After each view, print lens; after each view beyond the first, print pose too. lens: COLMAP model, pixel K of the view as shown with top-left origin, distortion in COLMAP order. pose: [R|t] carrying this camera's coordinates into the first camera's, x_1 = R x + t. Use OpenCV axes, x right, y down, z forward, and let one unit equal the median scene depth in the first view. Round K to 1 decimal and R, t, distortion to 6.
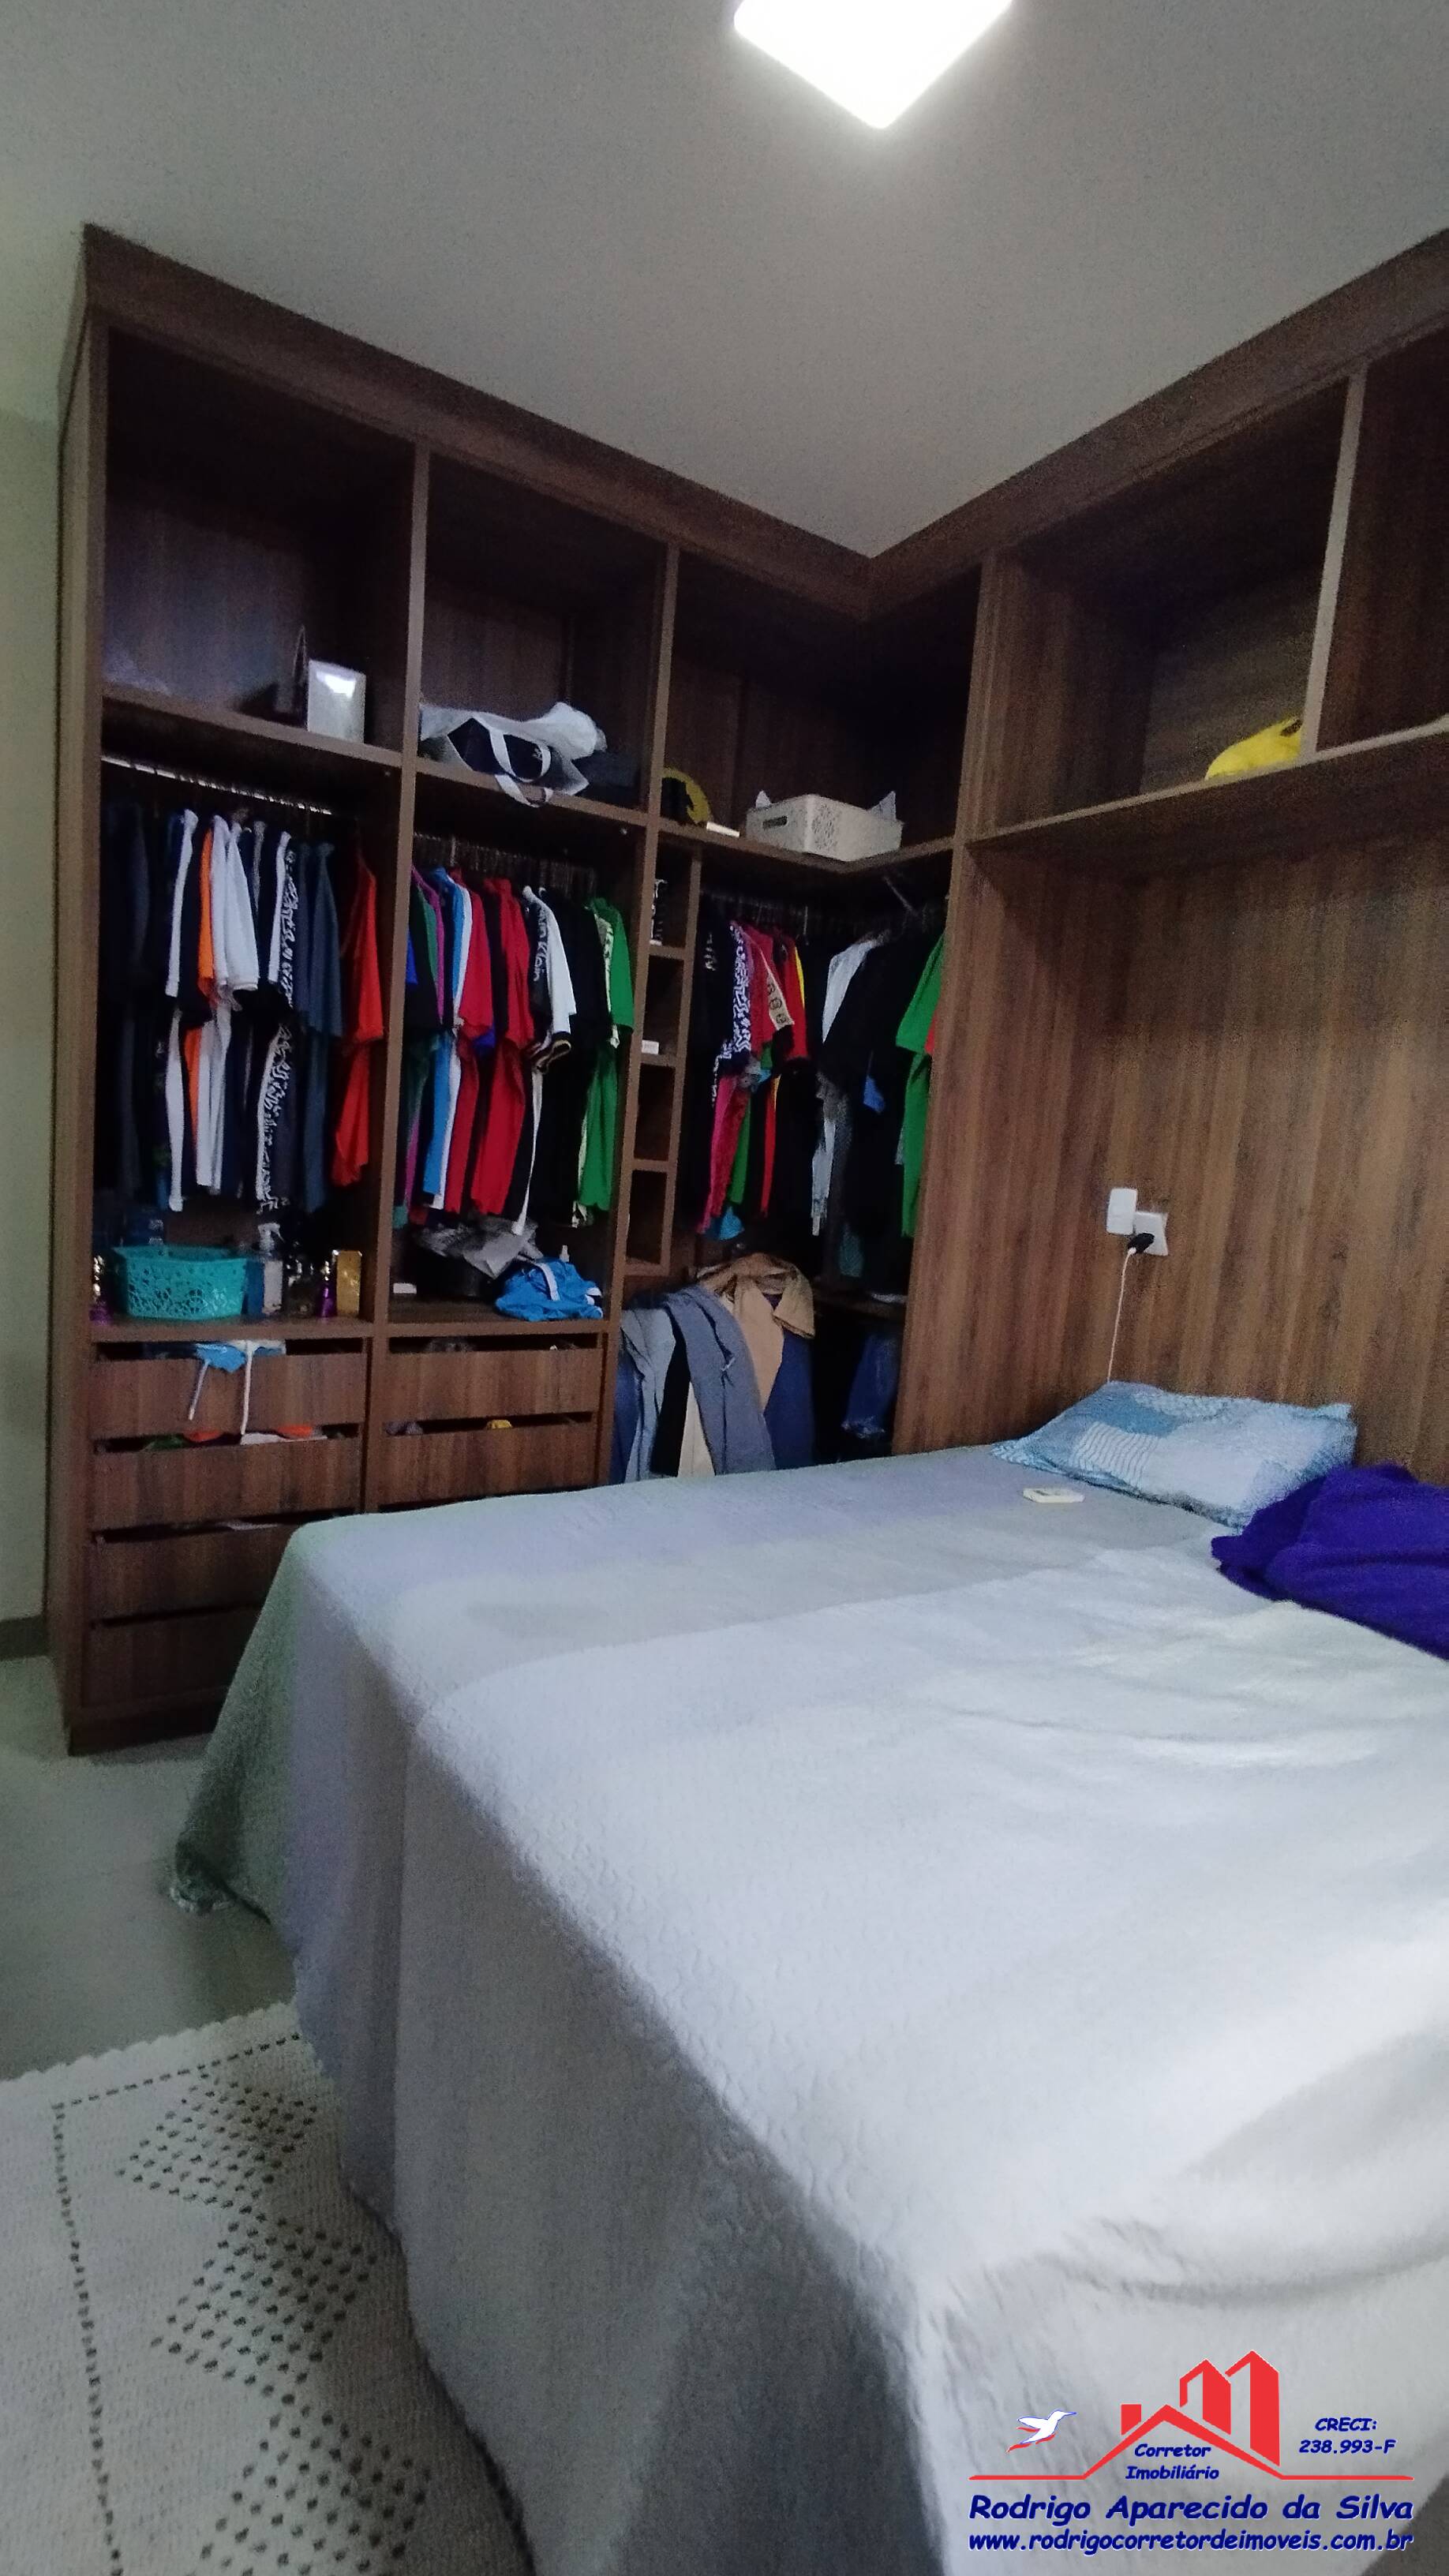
lens RADIAL K [[1203.8, 0, 709.0], [0, 1203.8, 1296.1], [0, 0, 1]] dist [0.012739, -0.002414]
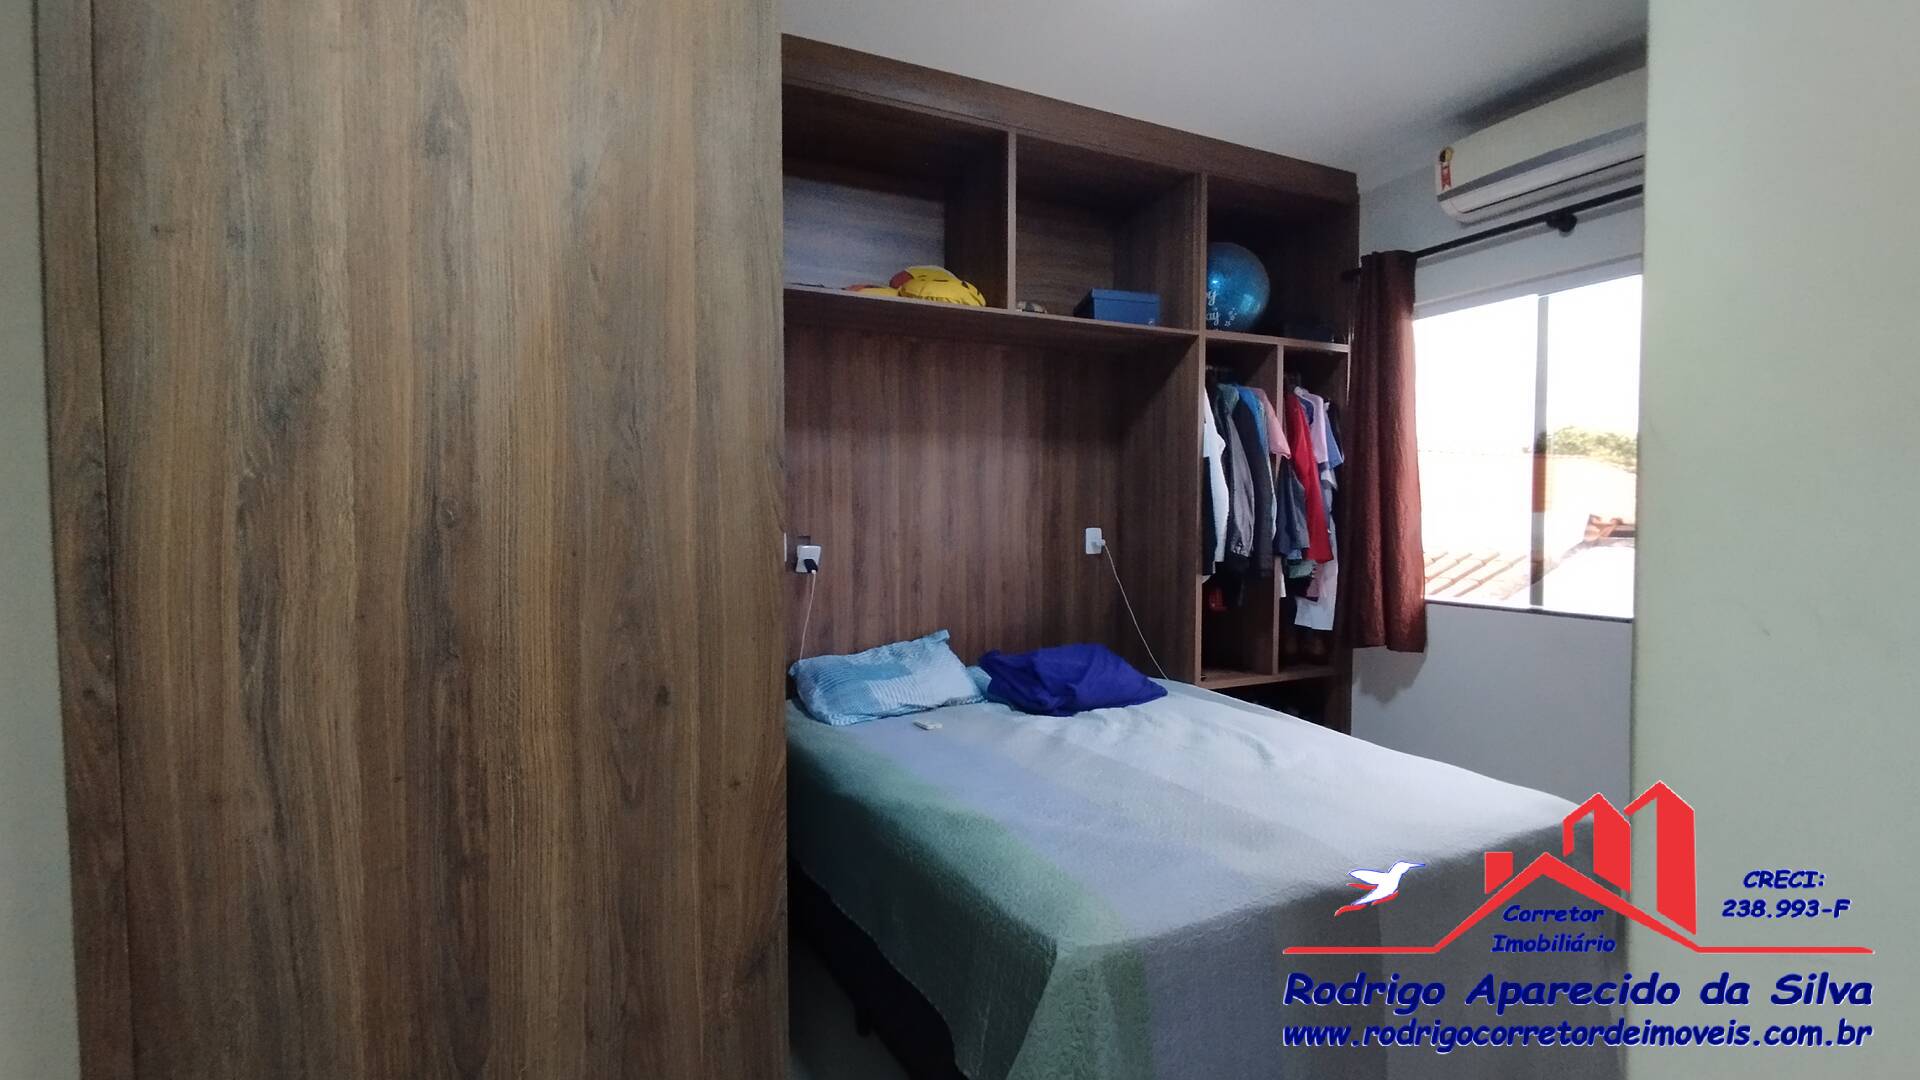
lens RADIAL K [[897.2, 0, 964.6], [0, 897.2, 553.2], [0, 0, 1]] dist [0.012739, -0.002414]
pose [[0.089091, -0.123260, 0.988367, -0.810959], [0.136112, 0.984511, 0.110510, -0.172517], [-0.986679, 0.124683, 0.104488, 0.747824]]
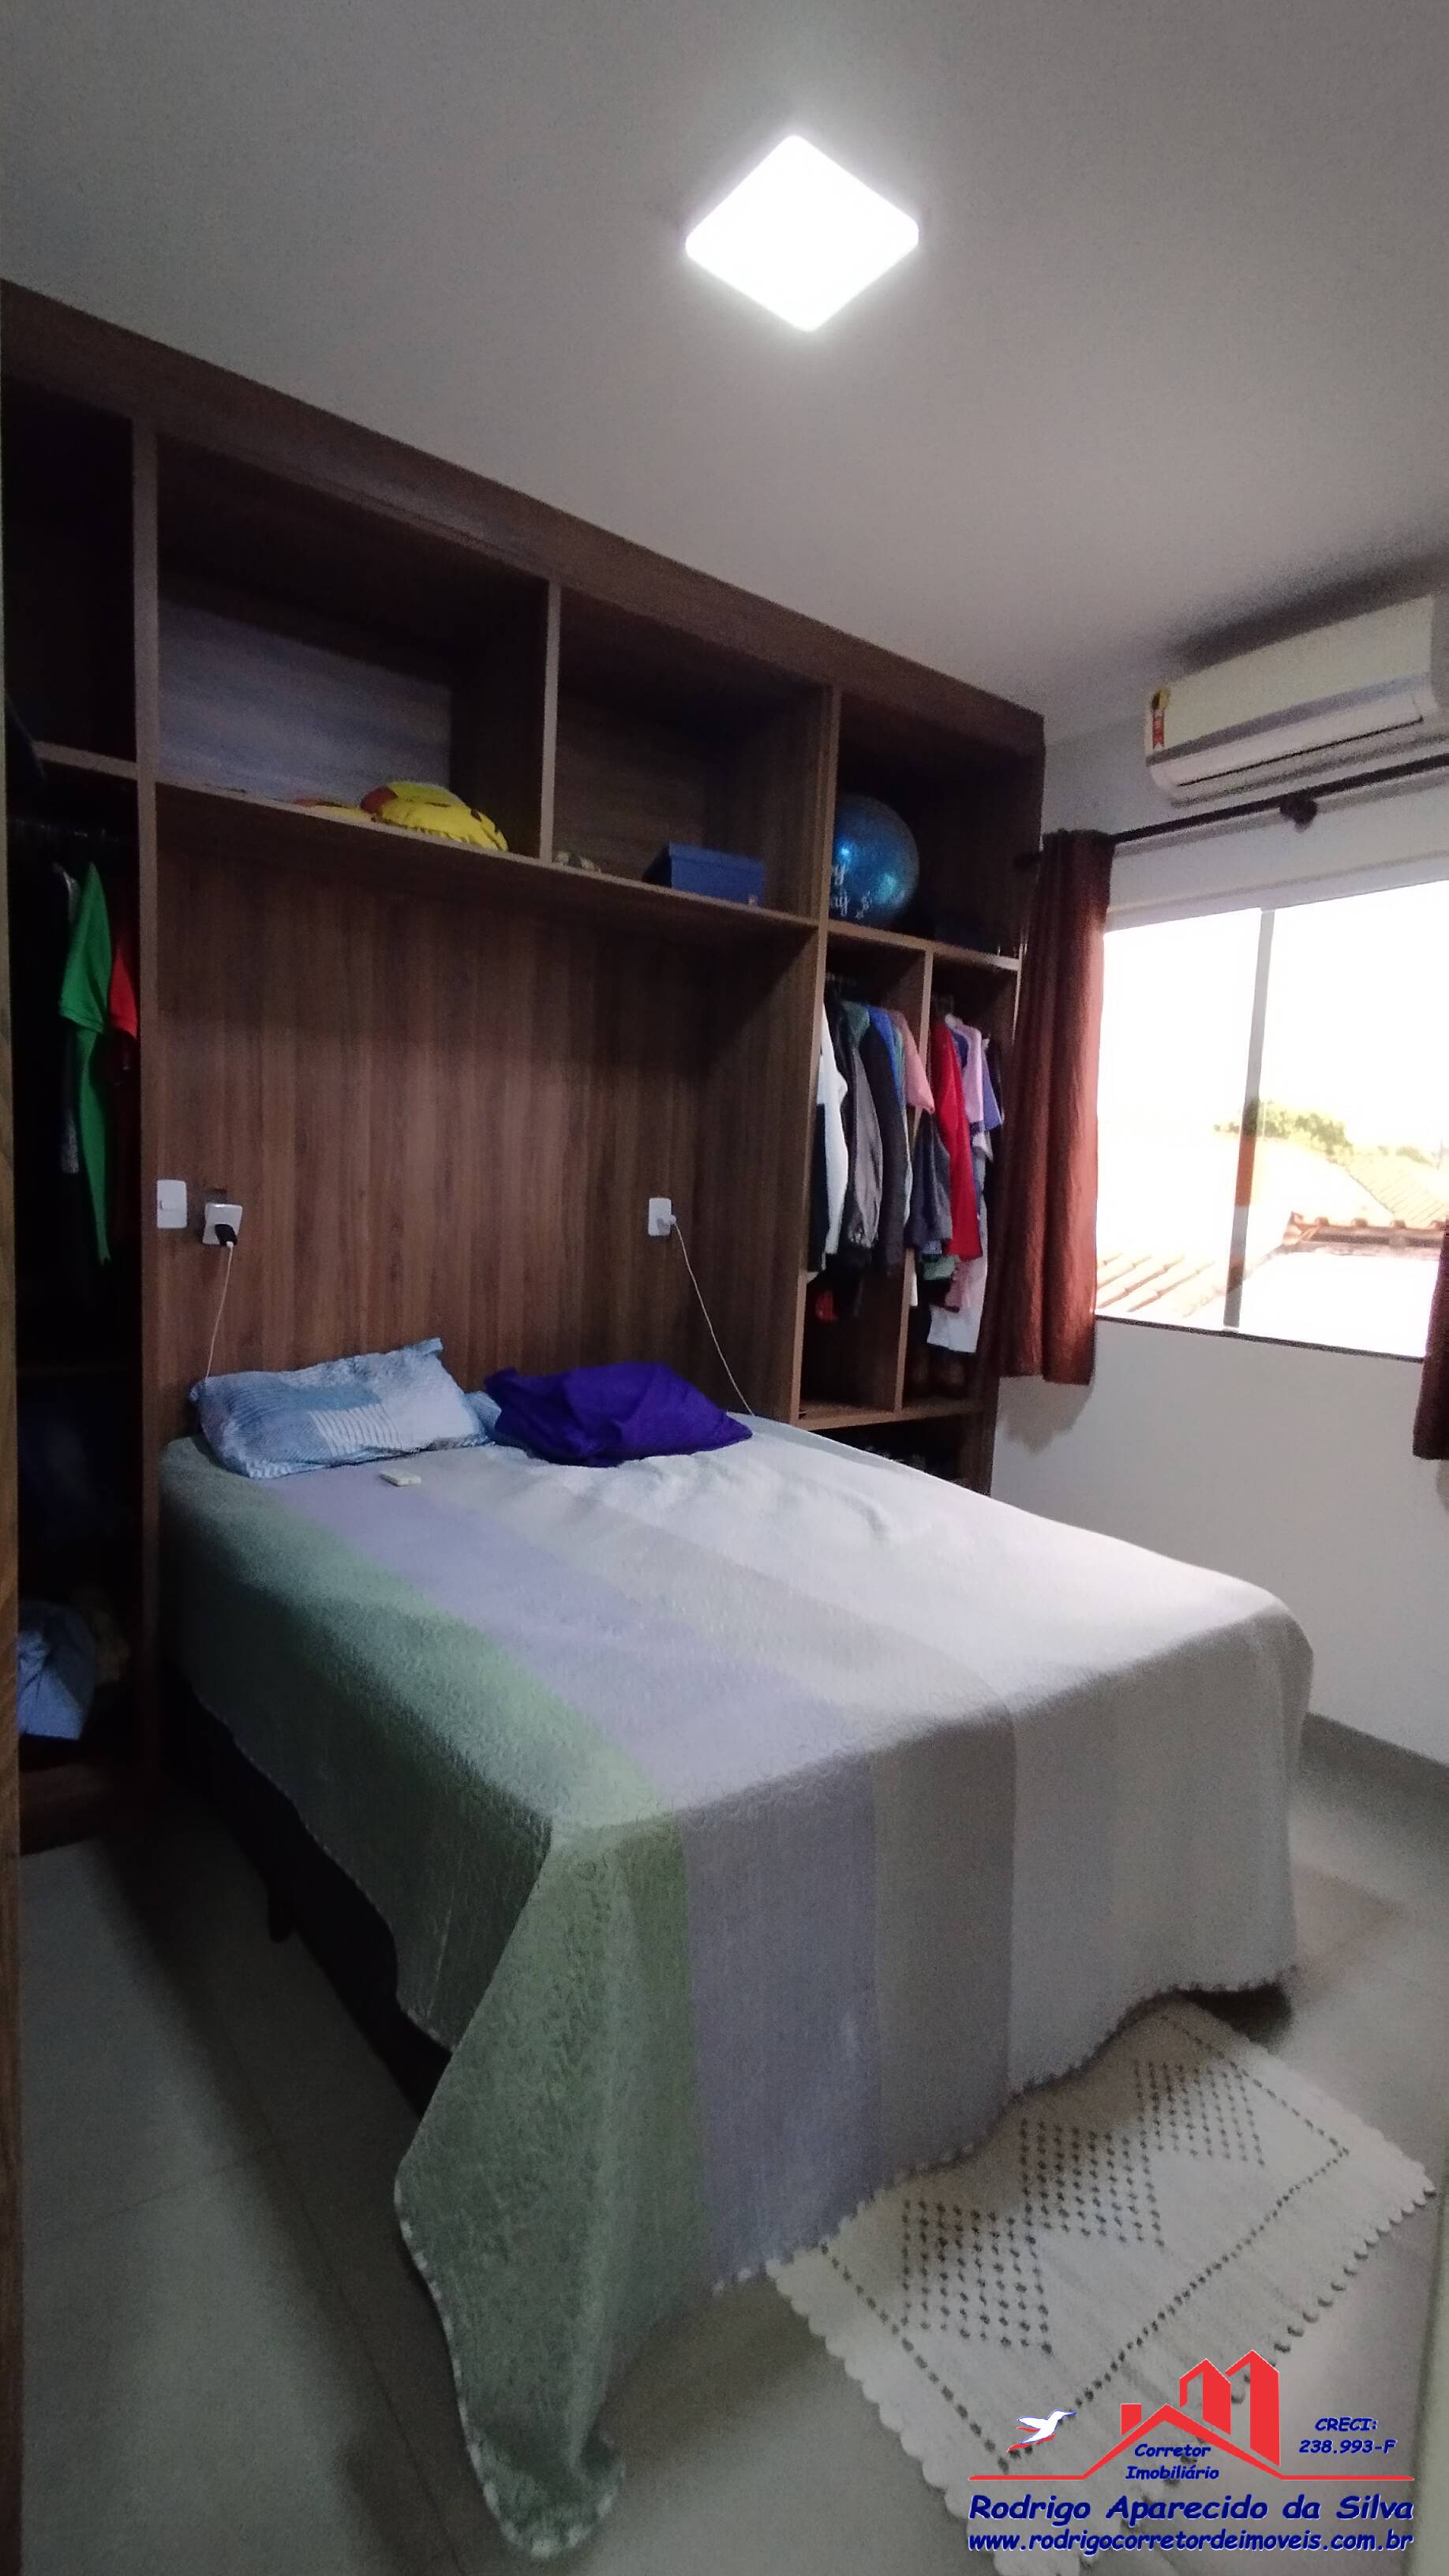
lens RADIAL K [[1203.8, 0, 713.4], [0, 1203.8, 1322.4], [0, 0, 1]] dist [0.012739, -0.002414]
pose [[-0.075491, -0.195317, 0.977830, -0.717688], [0.074214, 0.976808, 0.200843, -0.155699], [-0.994381, 0.087731, -0.059245, 0.722929]]
